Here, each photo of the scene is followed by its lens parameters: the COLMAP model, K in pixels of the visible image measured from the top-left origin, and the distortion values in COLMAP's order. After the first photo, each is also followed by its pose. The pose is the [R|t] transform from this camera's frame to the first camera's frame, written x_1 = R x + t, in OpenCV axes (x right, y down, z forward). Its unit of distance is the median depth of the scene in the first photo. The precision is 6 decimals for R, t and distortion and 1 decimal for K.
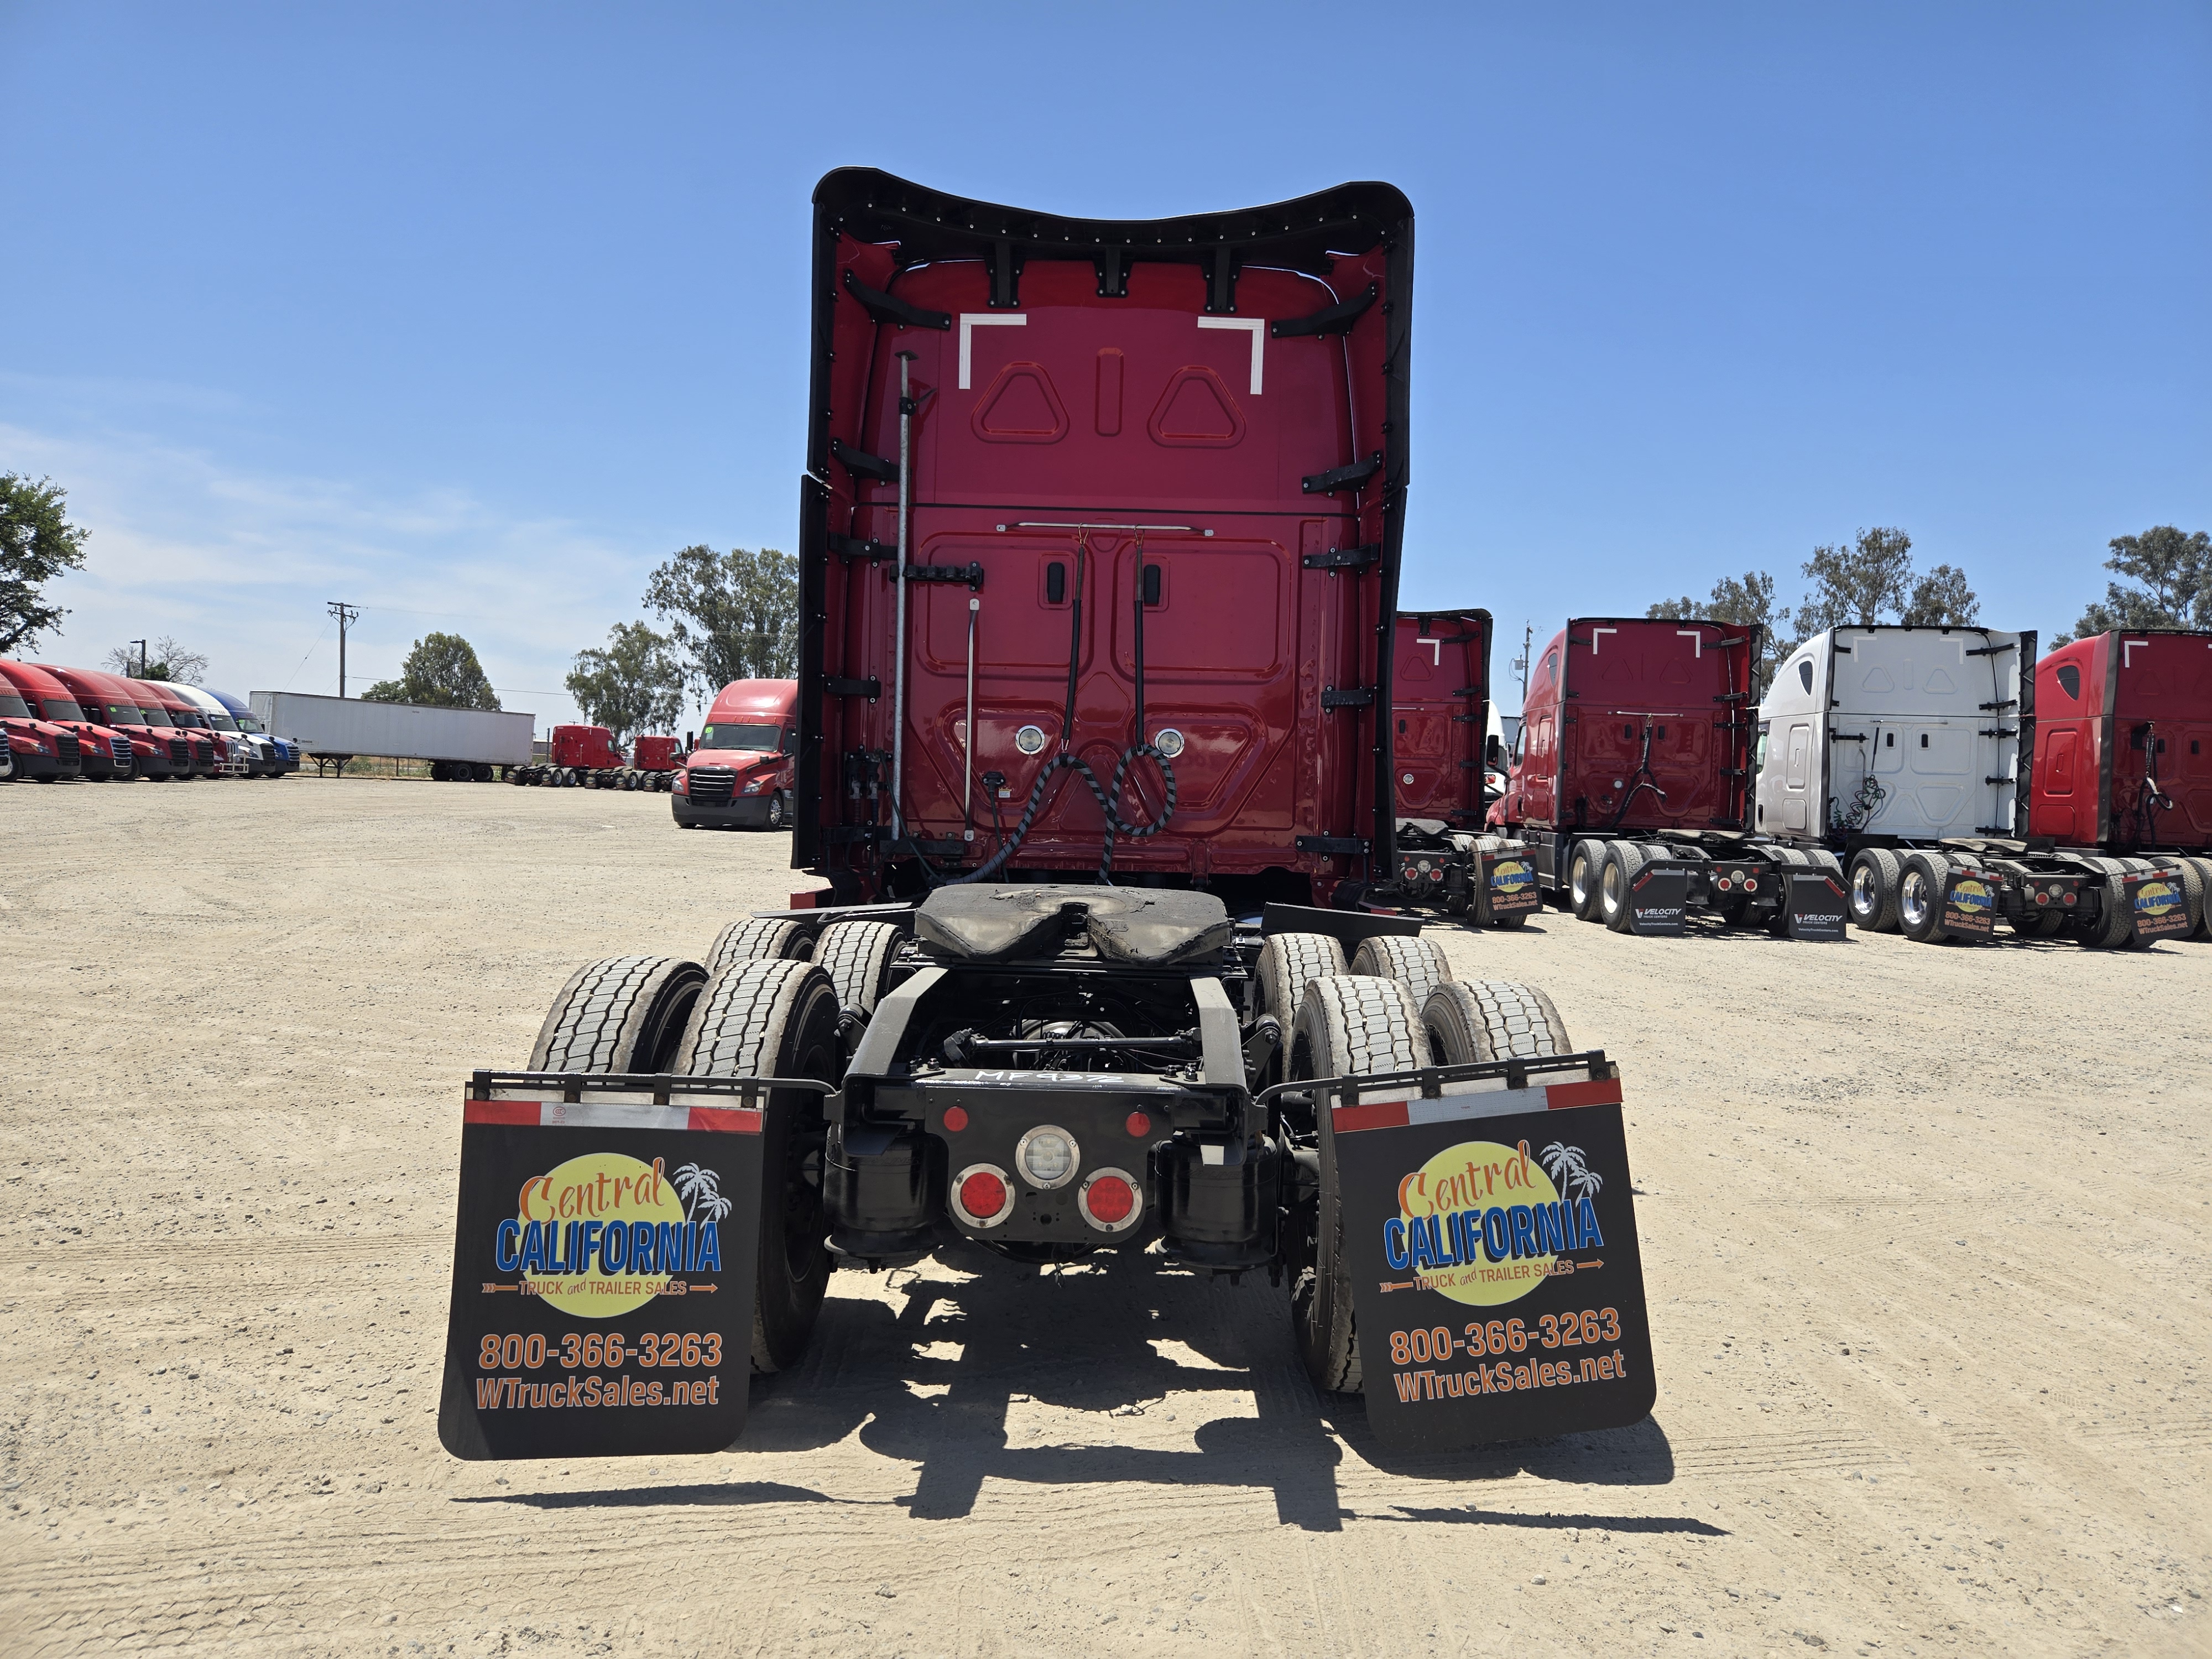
lens RADIAL K [[1454.2, 0, 1168.1], [0, 1454.2, 839.7], [0, 0, 1]] dist [0.066735, -0.047506]
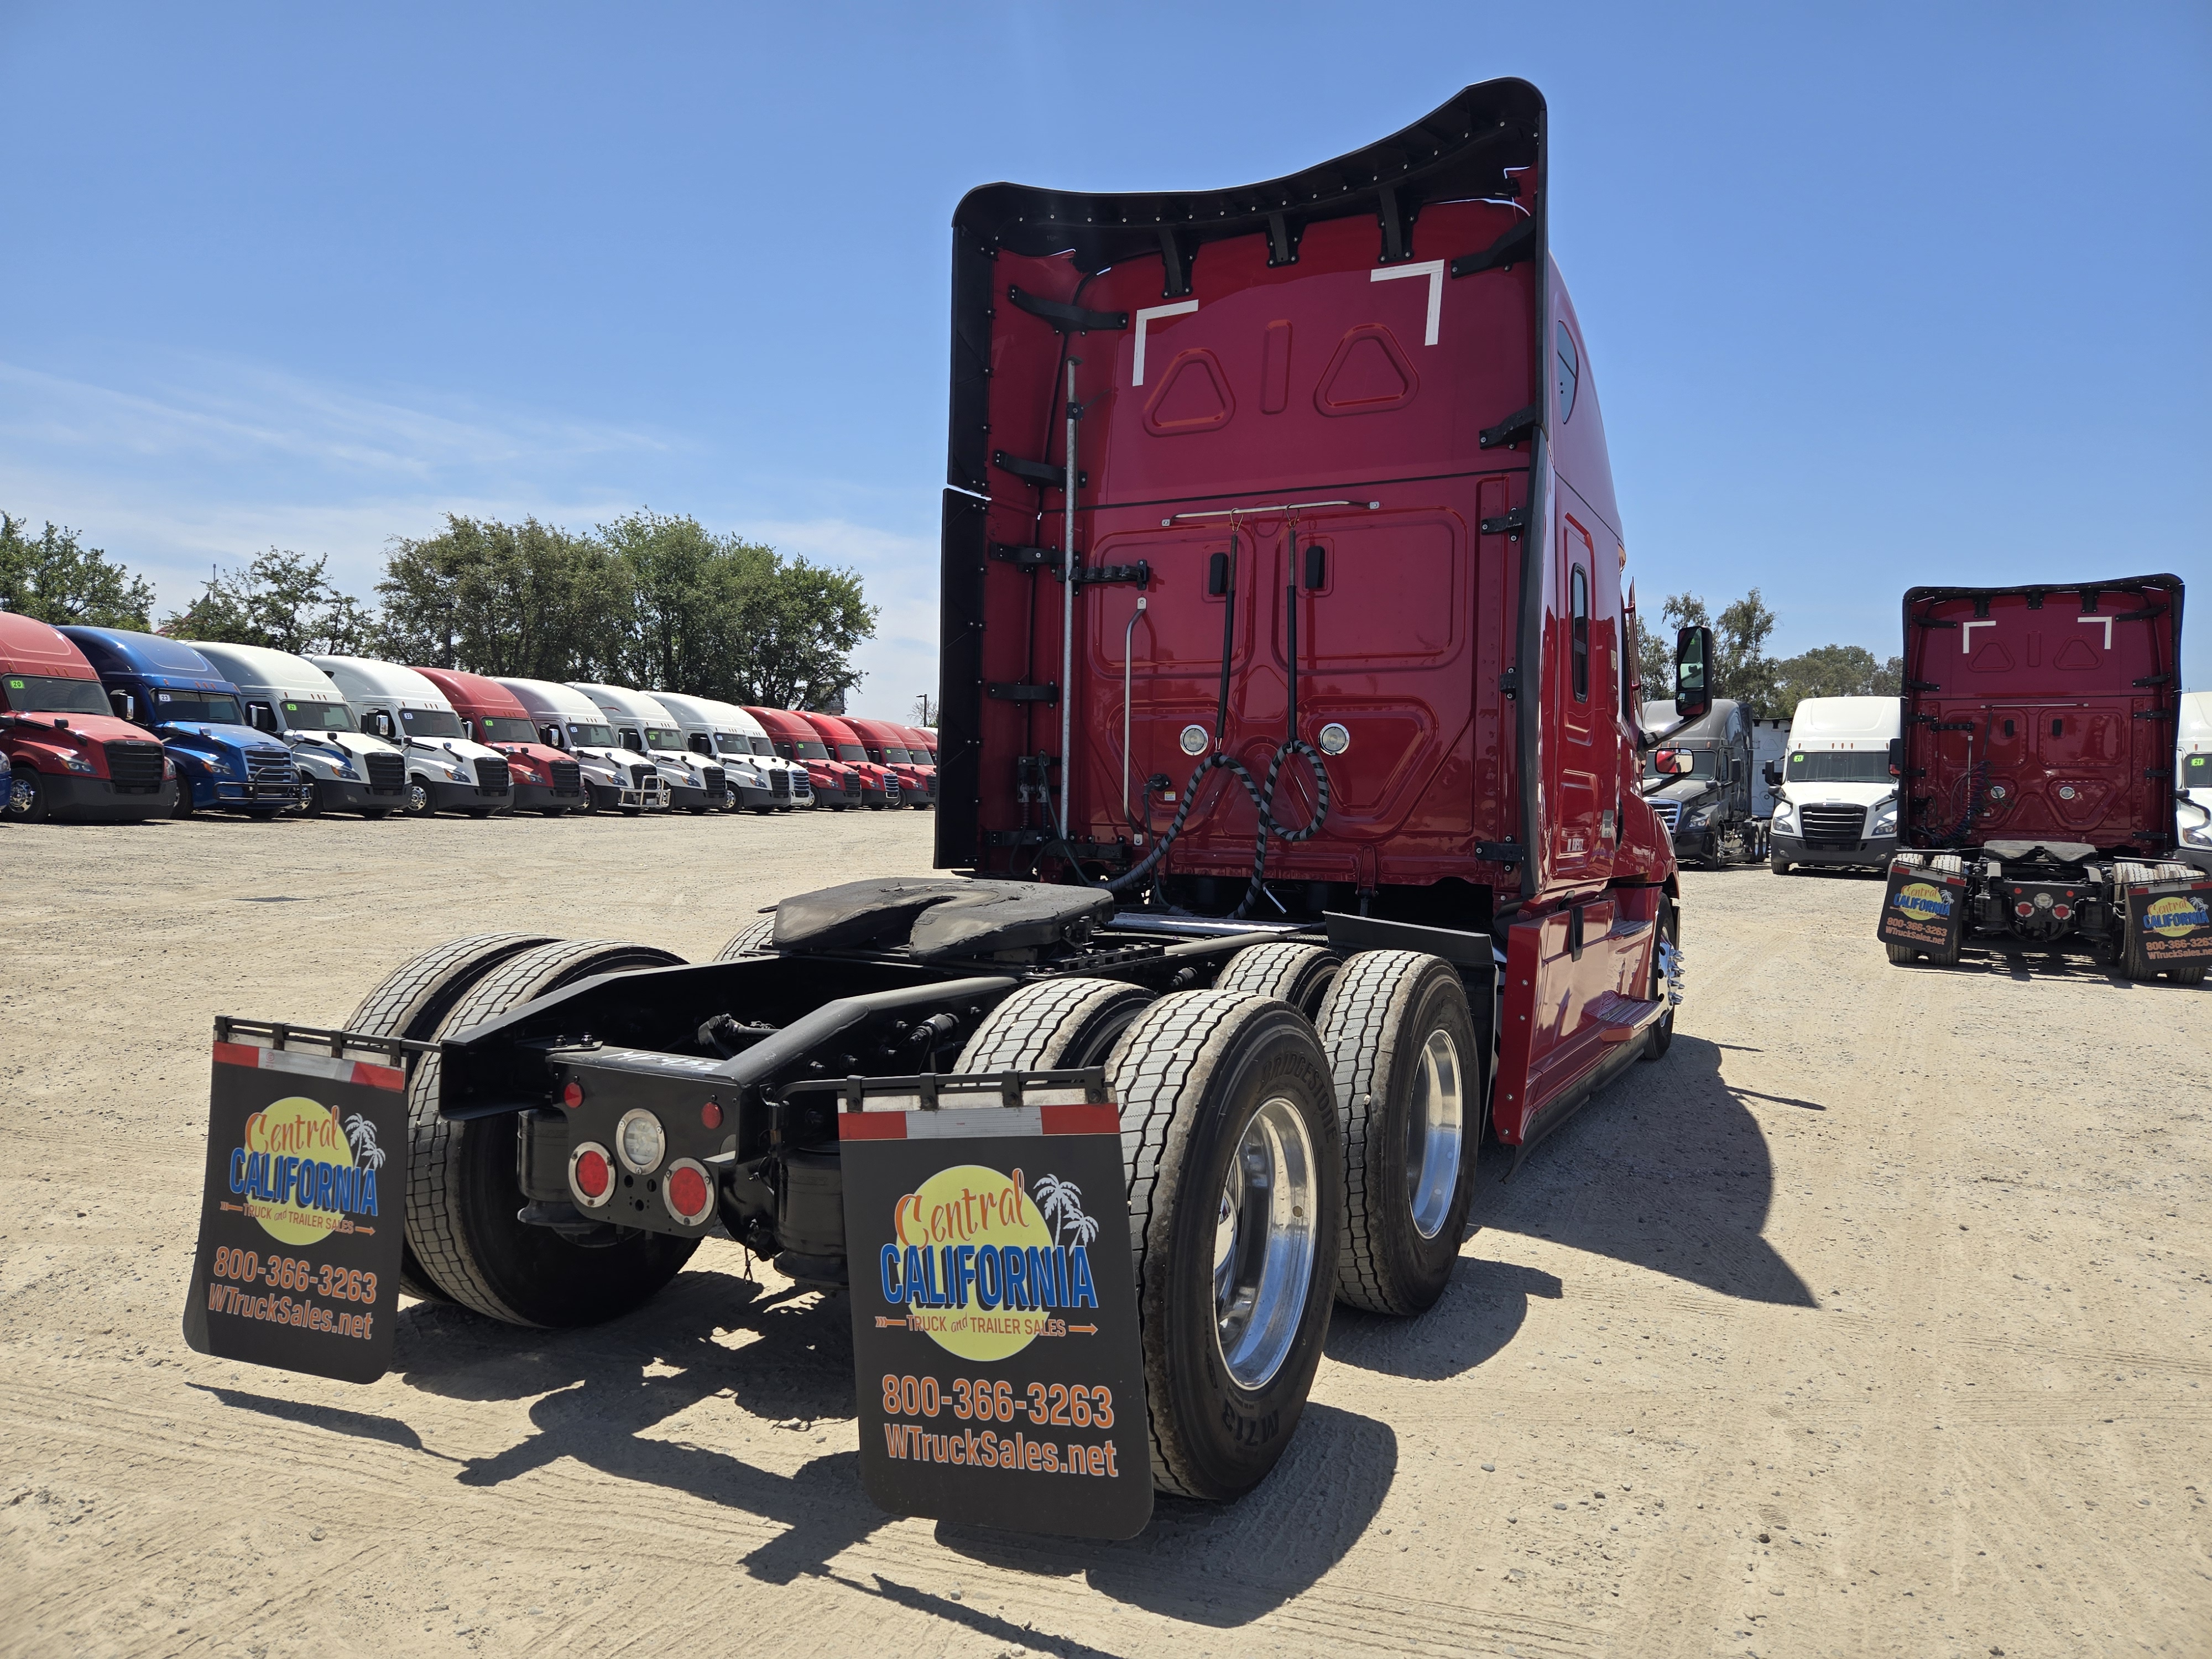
lens RADIAL K [[1472.7, 0, 1106.0], [0, 1472.7, 829.5], [0, 0, 1]] dist [0.066955, -0.053247]
pose [[0.890441, -0.000688, -0.455098, 0.649169], [-0.011021, 0.999673, -0.023076, 0.028311], [0.454965, 0.025563, 0.890143, 0.251449]]
